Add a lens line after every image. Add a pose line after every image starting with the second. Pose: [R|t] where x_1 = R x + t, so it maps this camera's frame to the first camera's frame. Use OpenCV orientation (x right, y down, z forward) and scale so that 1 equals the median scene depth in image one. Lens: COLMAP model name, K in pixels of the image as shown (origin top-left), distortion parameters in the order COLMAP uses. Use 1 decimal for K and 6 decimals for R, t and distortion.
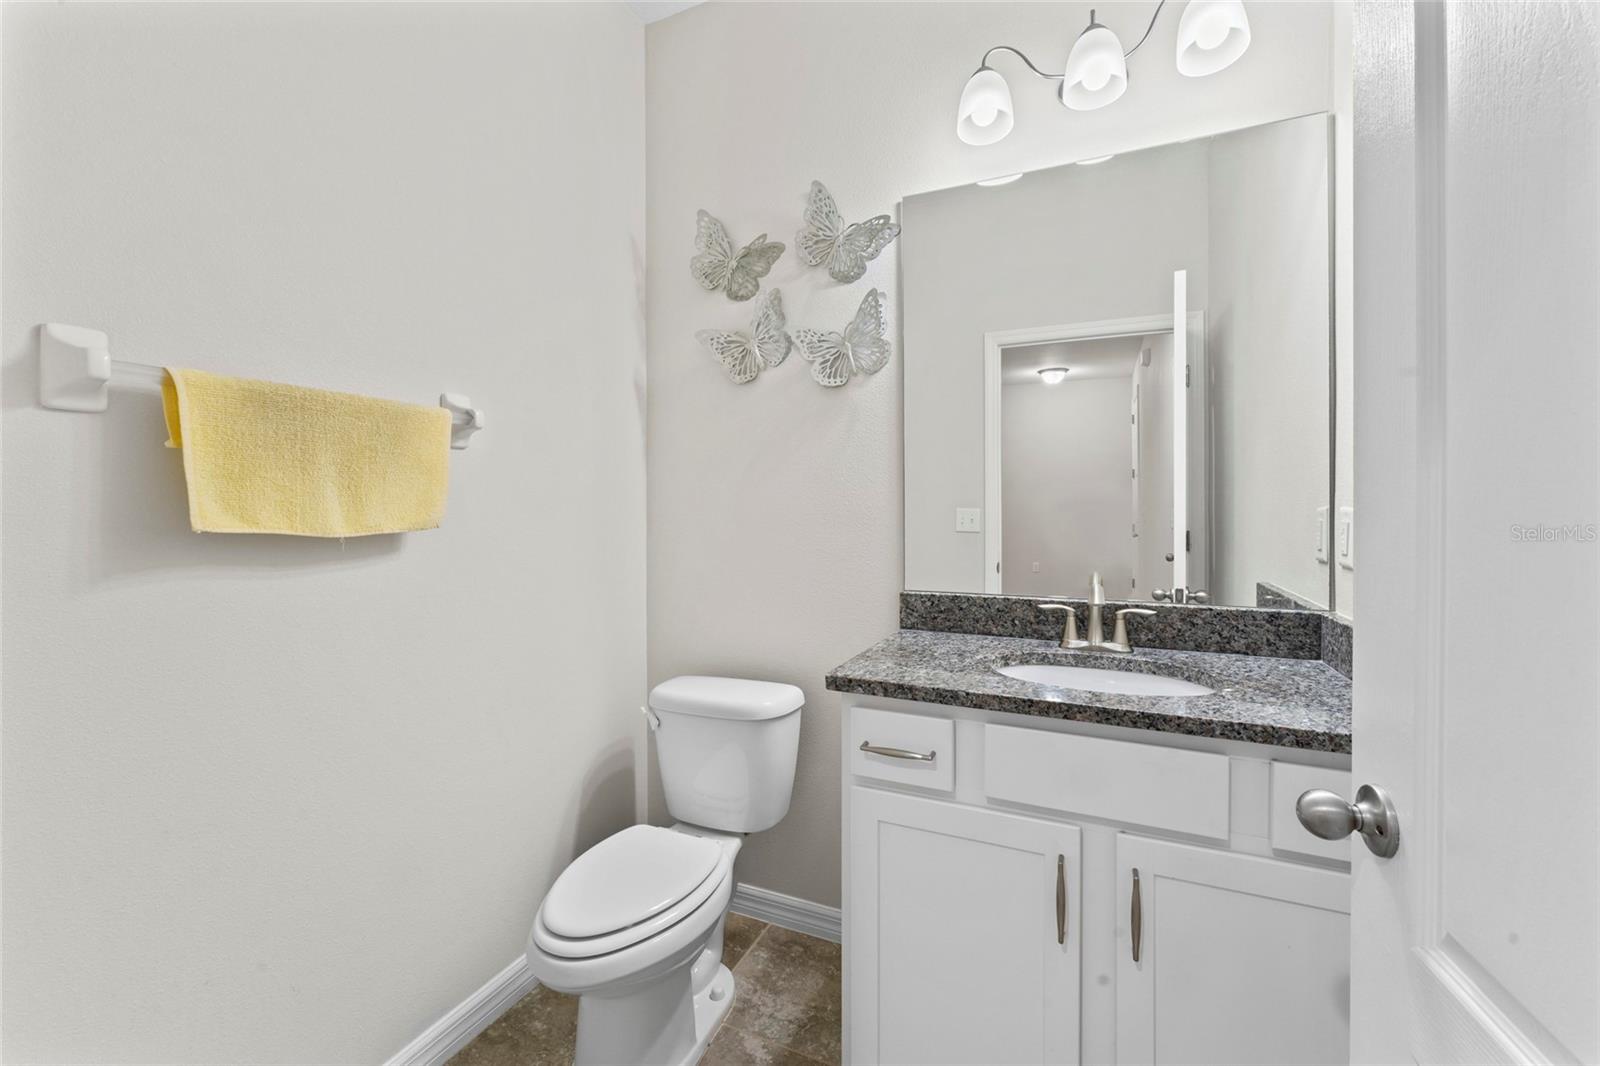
lens RADIAL K [[641.0, 0, 801.7], [0, 641.0, 519.1], [0, 0, 1]] dist [-0.005735, 0.001324]
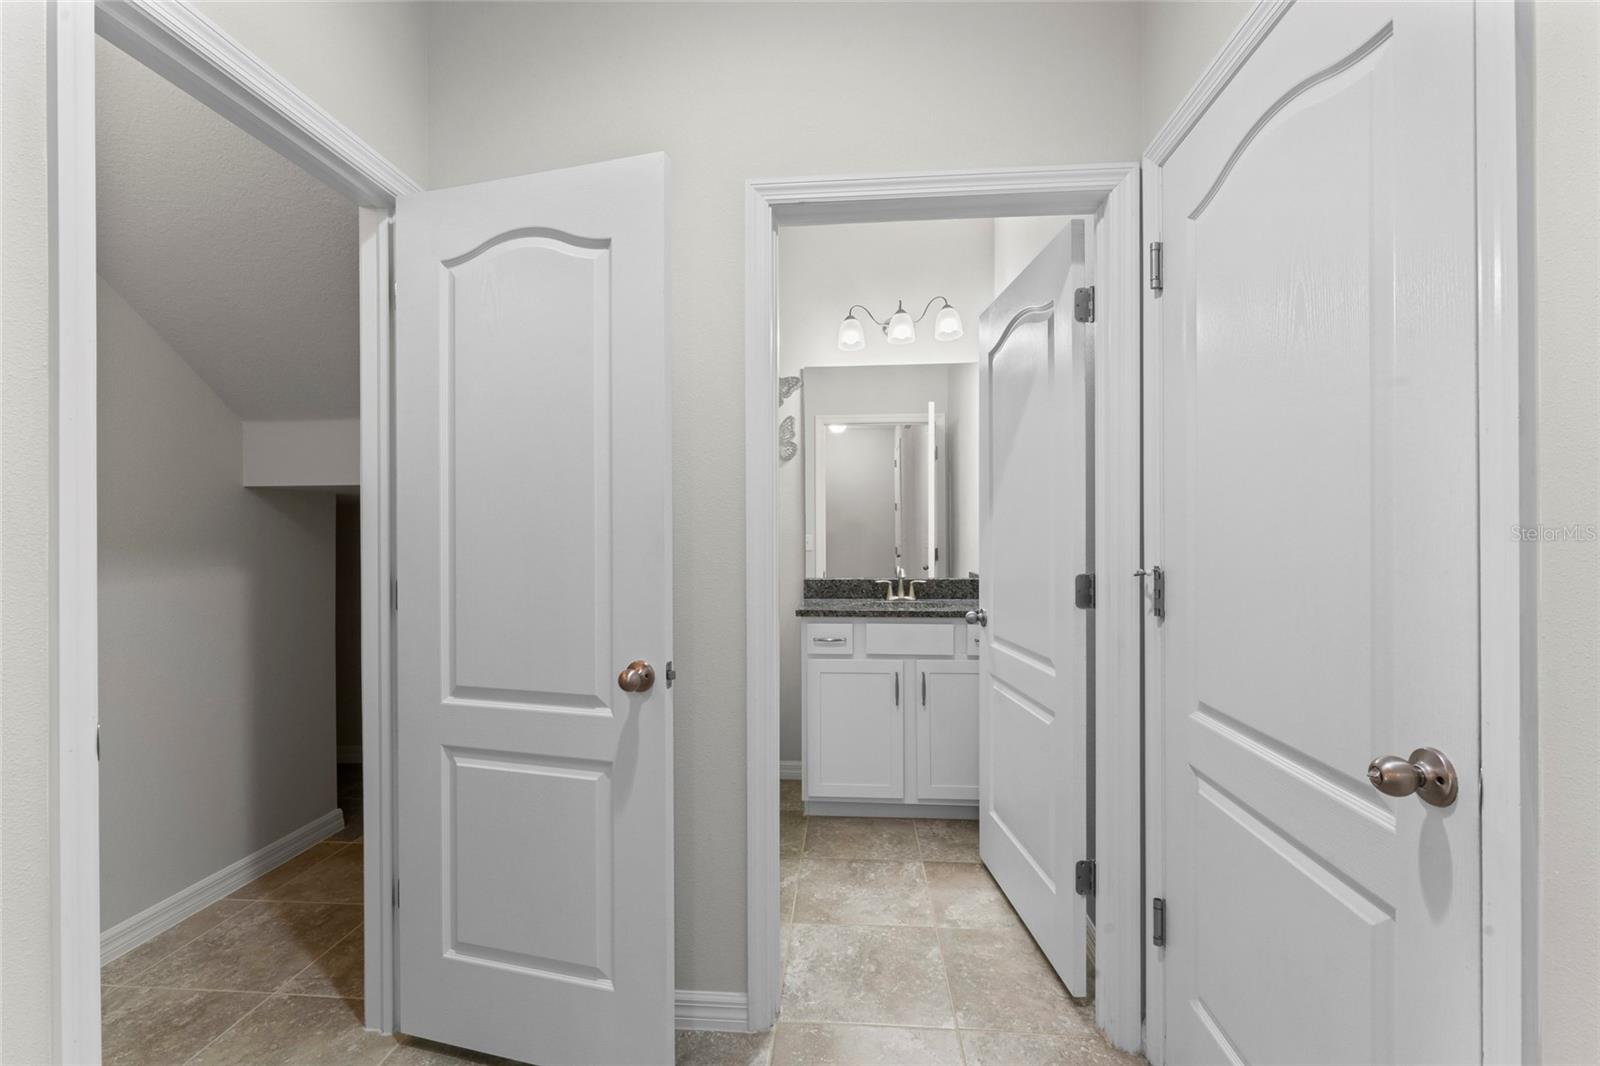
lens RADIAL K [[731.9, 0, 797.7], [0, 731.9, 537.2], [0, 0, 1]] dist [-0.010311, 0.000166]
pose [[0.936331, -0.002653, 0.351108, -0.705902], [0.005364, 0.999963, -0.006750, 0.008664], [-0.351077, 0.008204, 0.936311, -1.139997]]
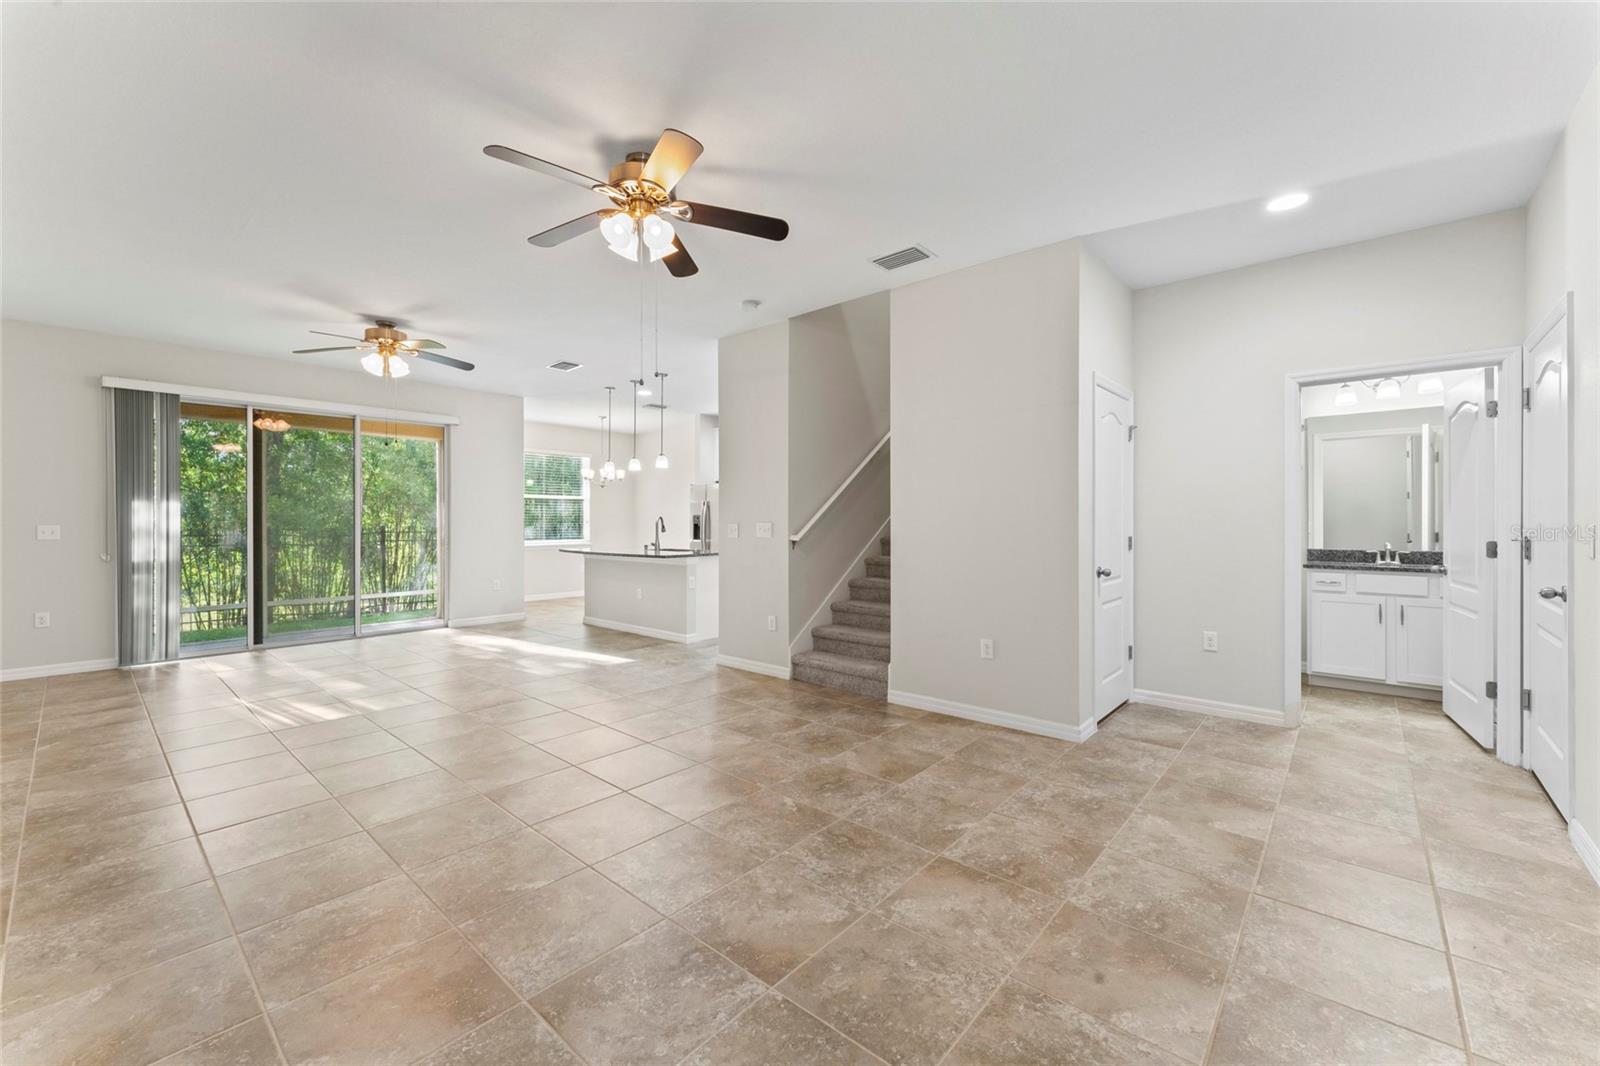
lens RADIAL K [[641.0, 0, 776.2], [0, 641.0, 523.1], [0, 0, 1]] dist [-0.005735, 0.001324]
pose [[0.952218, -0.004010, -0.305393, -1.536947], [0.000892, 0.999946, -0.010348, 0.023697], [0.305418, 0.009581, 0.952170, -3.097168]]
